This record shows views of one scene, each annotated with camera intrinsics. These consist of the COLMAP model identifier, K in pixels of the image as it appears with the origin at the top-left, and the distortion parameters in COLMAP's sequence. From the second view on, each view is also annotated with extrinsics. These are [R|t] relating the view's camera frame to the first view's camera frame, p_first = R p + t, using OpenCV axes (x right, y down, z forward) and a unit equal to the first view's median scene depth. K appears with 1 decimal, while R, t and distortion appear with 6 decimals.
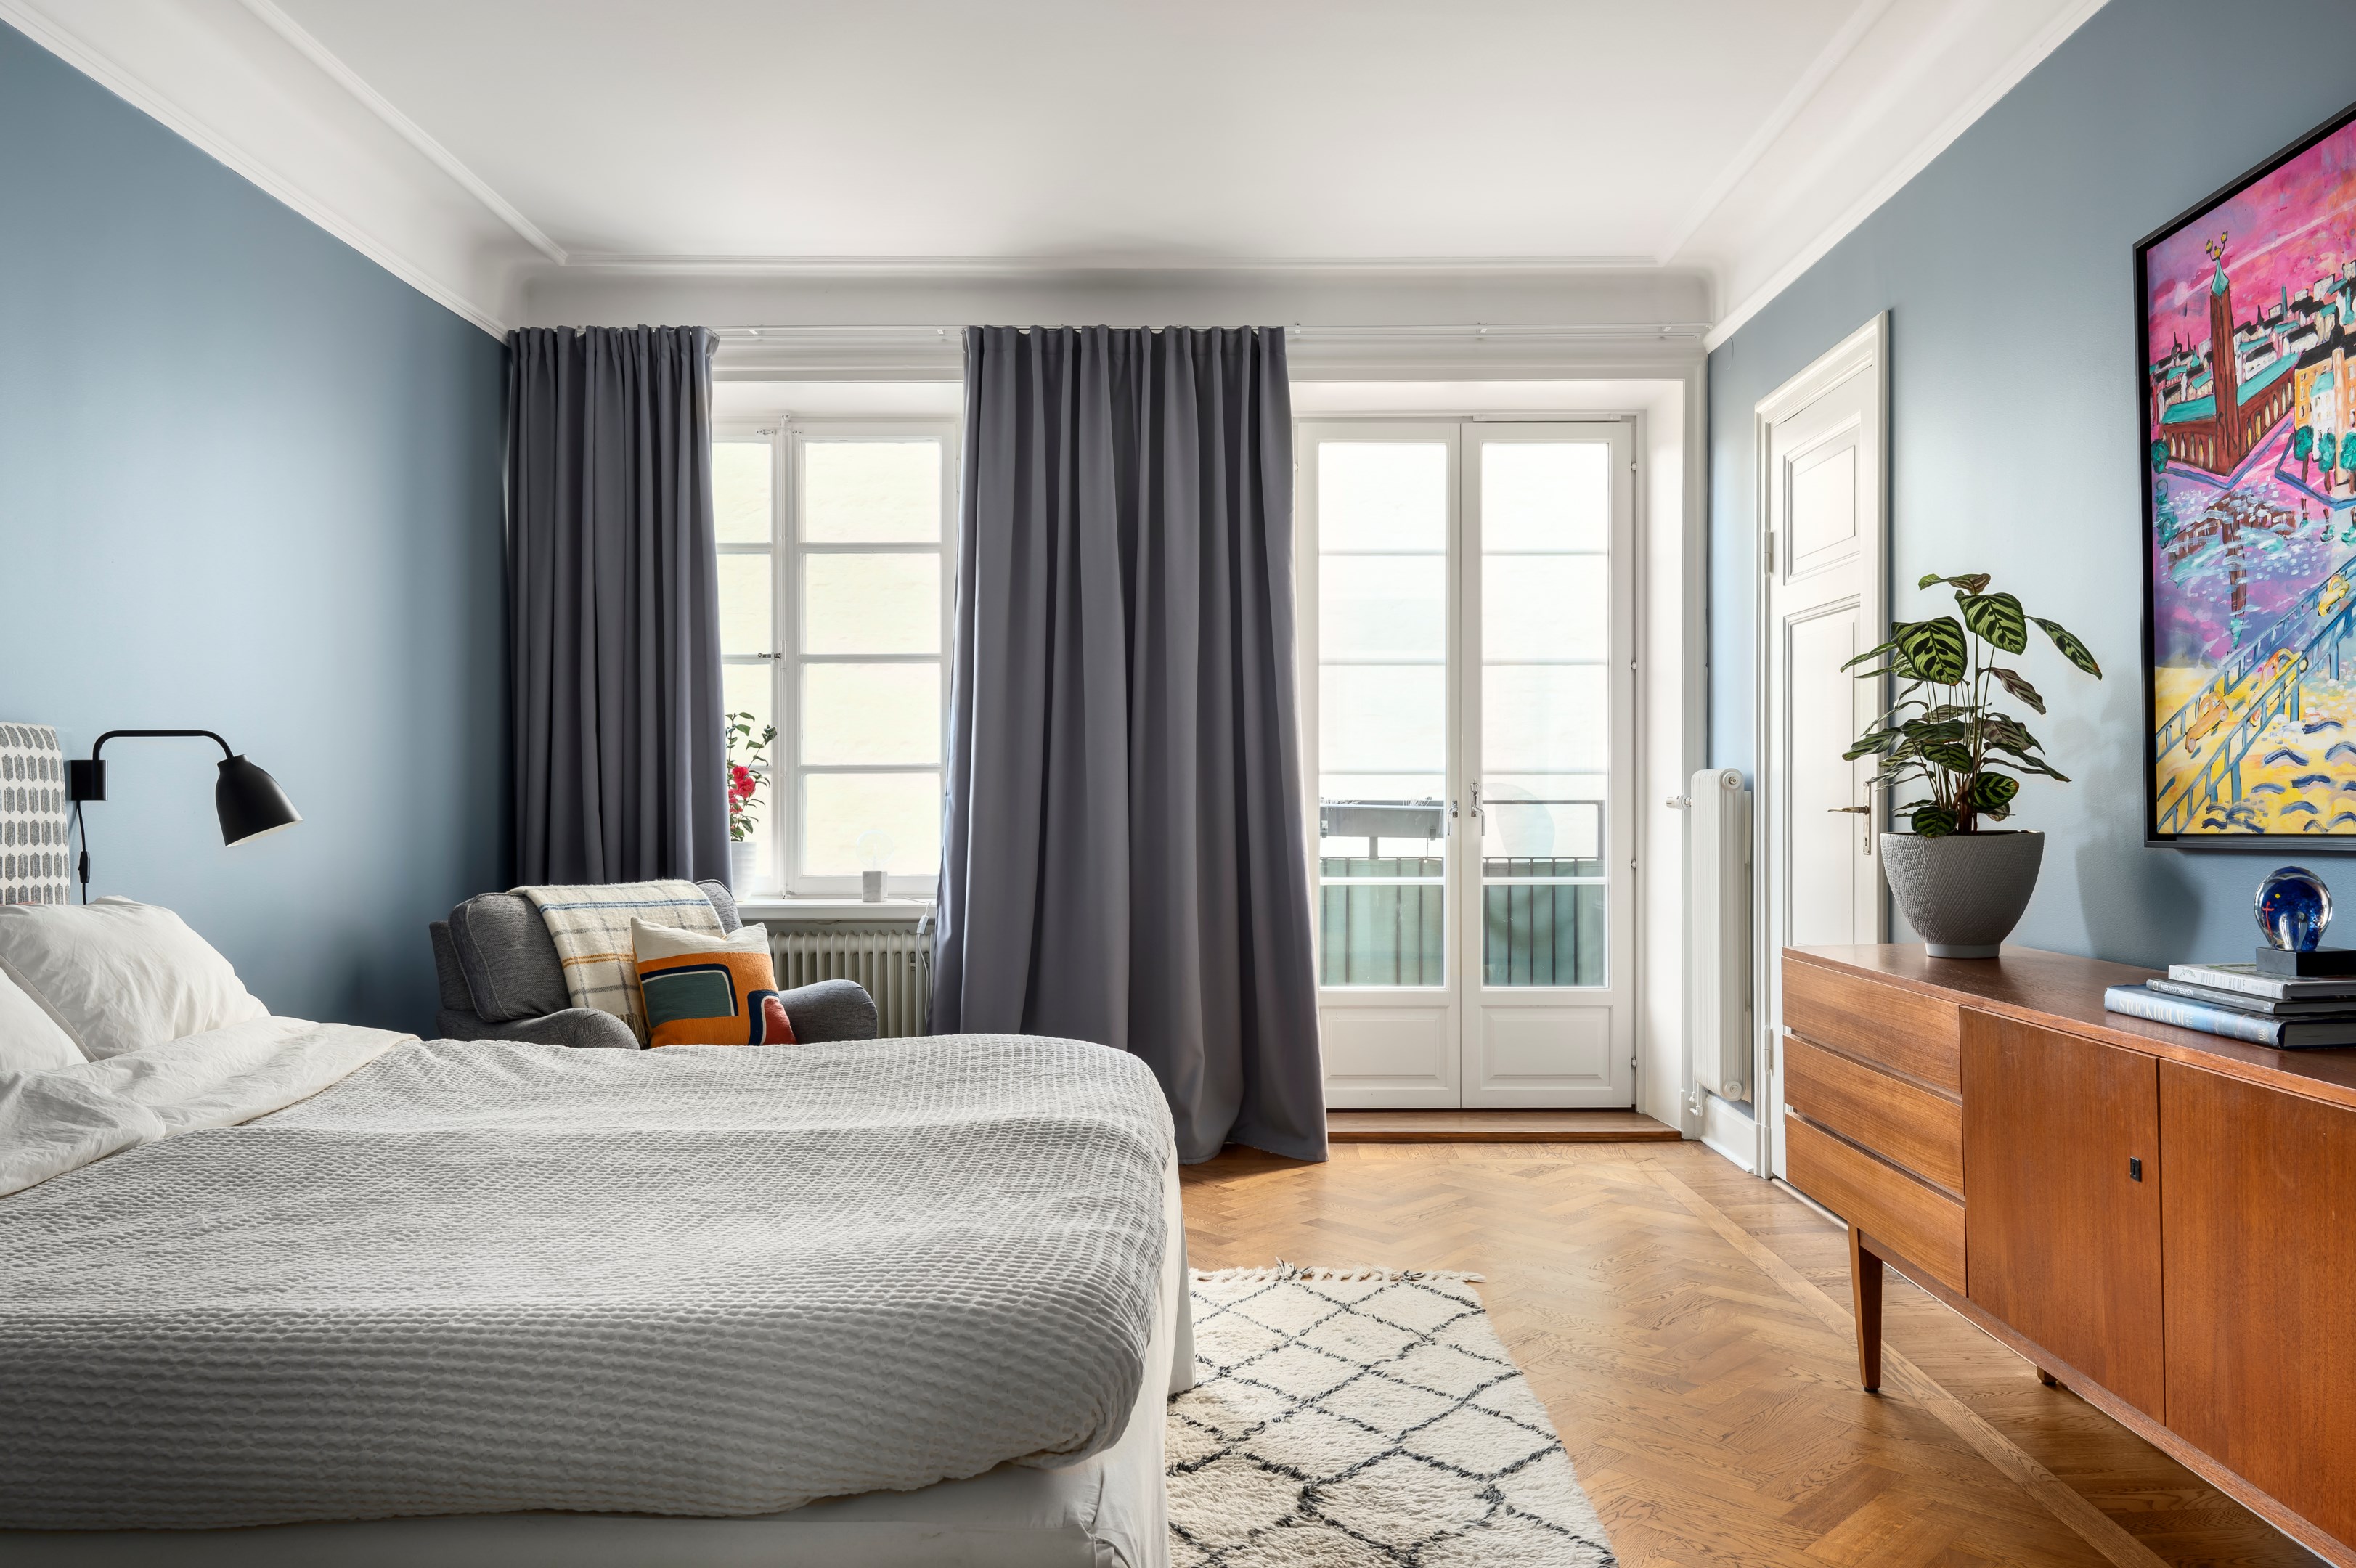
lens RADIAL K [[1662.0, 0, 1174.9], [0, 1662.0, 808.3], [0, 0, 1]] dist [0.011645, -0.031056]
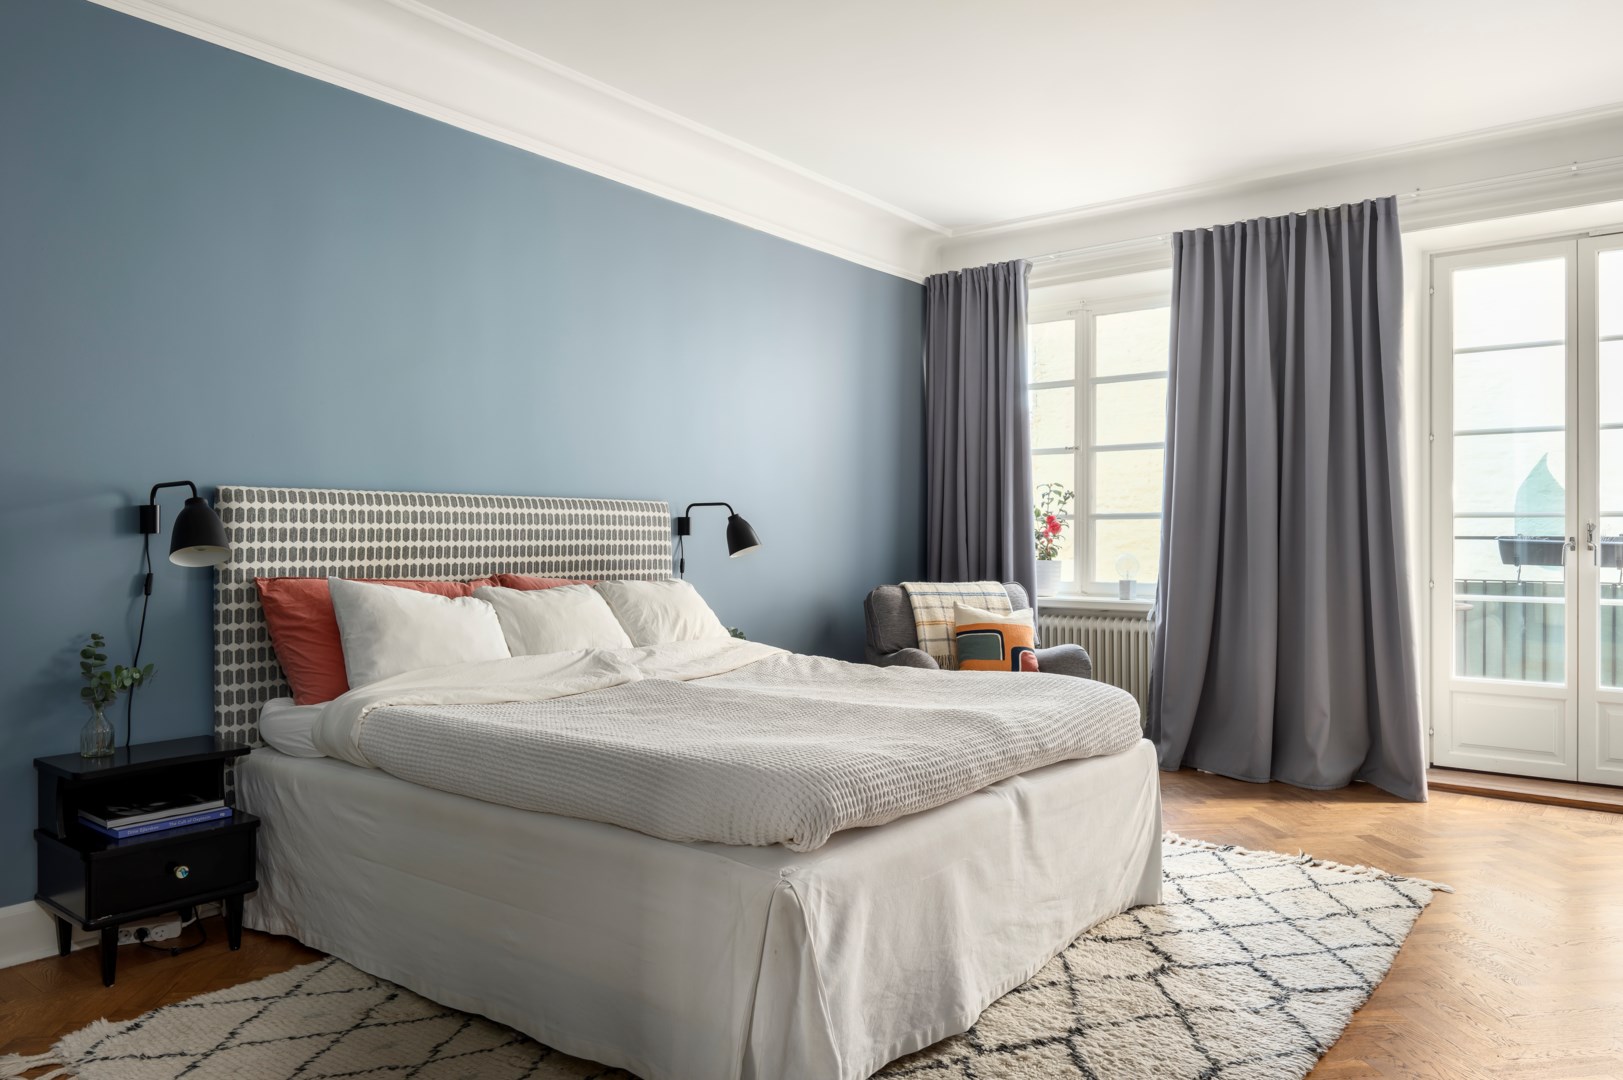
lens RADIAL K [[1145.0, 0, 814.9], [0, 1145.0, 526.8], [0, 0, 1]] dist [0.011645, -0.031056]
pose [[0.771979, -0.002495, -0.635644, 0.329192], [-0.005010, 0.999937, -0.010010, -0.001294], [0.635629, 0.010913, 0.771918, -0.045690]]
